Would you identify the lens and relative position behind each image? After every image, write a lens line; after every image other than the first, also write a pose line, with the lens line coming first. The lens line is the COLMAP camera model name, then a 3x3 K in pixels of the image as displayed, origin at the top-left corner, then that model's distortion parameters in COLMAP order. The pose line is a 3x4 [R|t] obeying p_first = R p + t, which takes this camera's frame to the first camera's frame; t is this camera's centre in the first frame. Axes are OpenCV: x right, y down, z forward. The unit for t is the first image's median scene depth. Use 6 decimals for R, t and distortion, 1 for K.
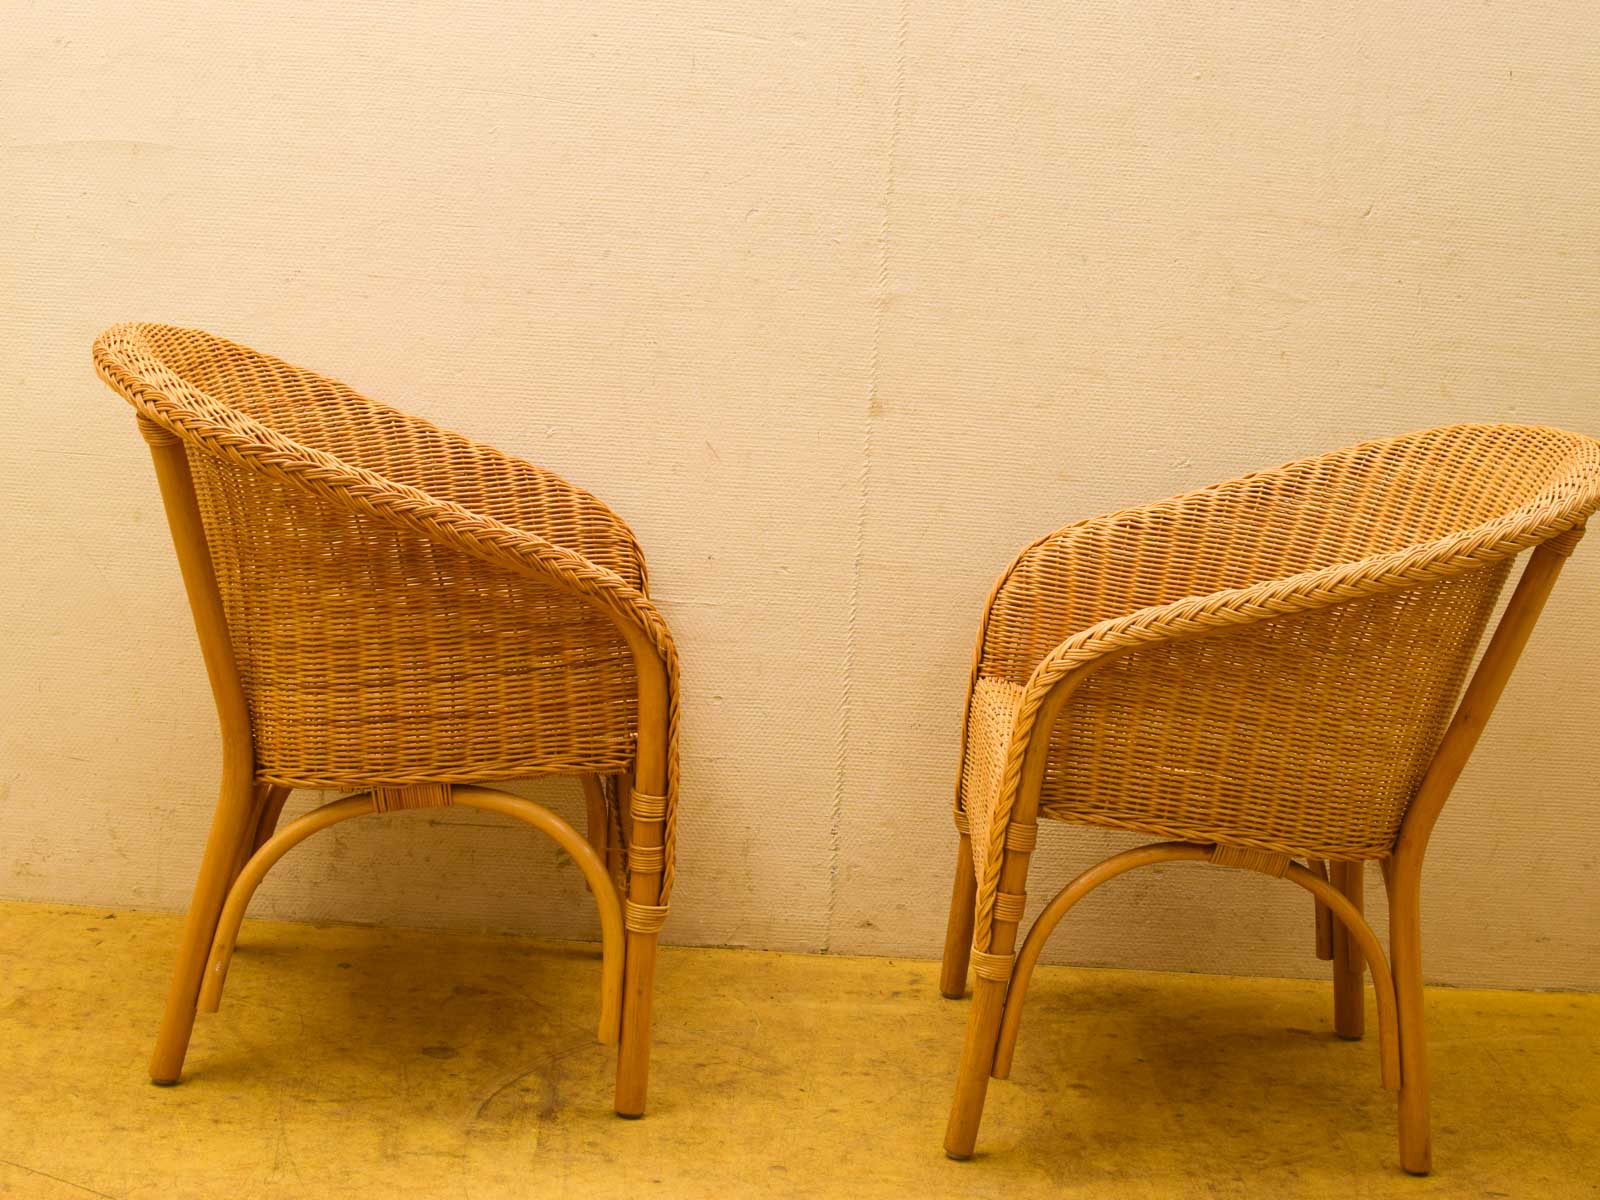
lens RADIAL K [[2607.9, 0, 800.0], [0, 2607.9, 600.0], [0, 0, 1]] dist [-0.157195, -0.005632]
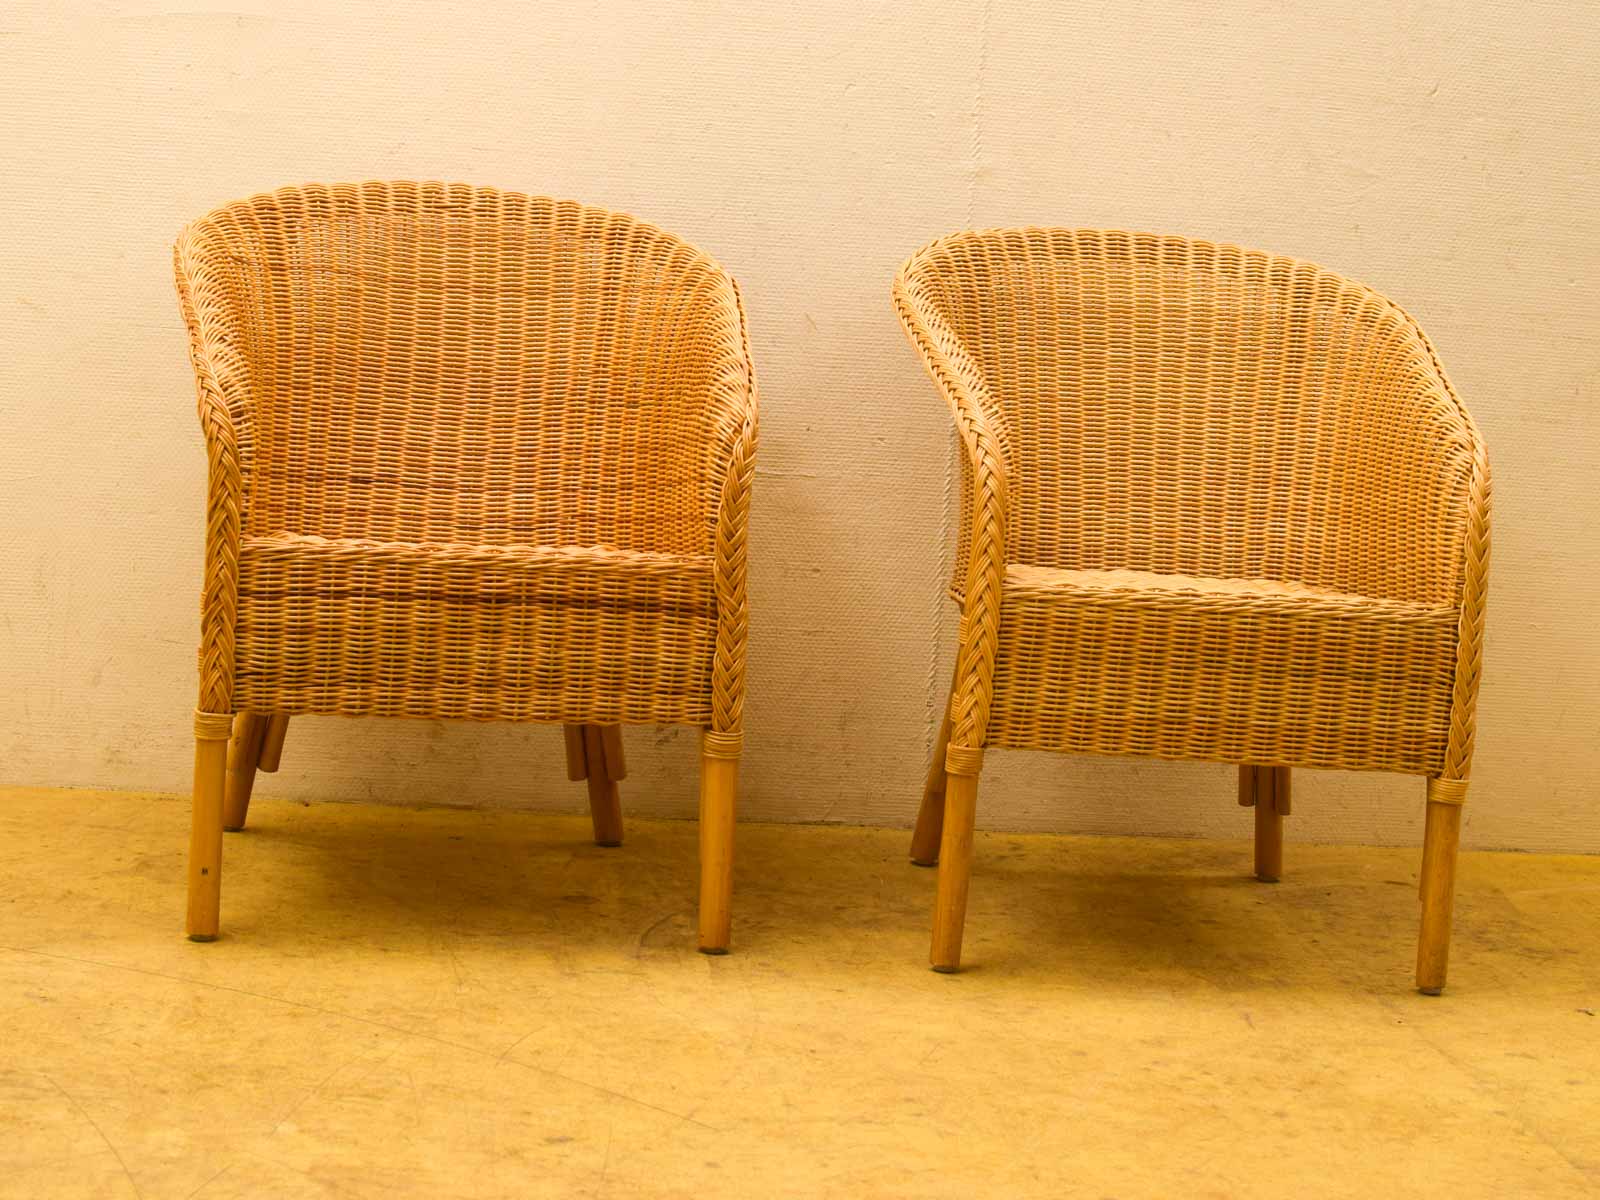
lens RADIAL K [[2607.9, 0, 800.0], [0, 2607.9, 600.0], [0, 0, 1]] dist [-0.157195, -0.005632]
pose [[0.997223, -0.016685, 0.072581, -0.115037], [0.019874, 0.998859, -0.043435, 0.096001], [-0.071773, 0.044757, 0.996416, -0.003954]]
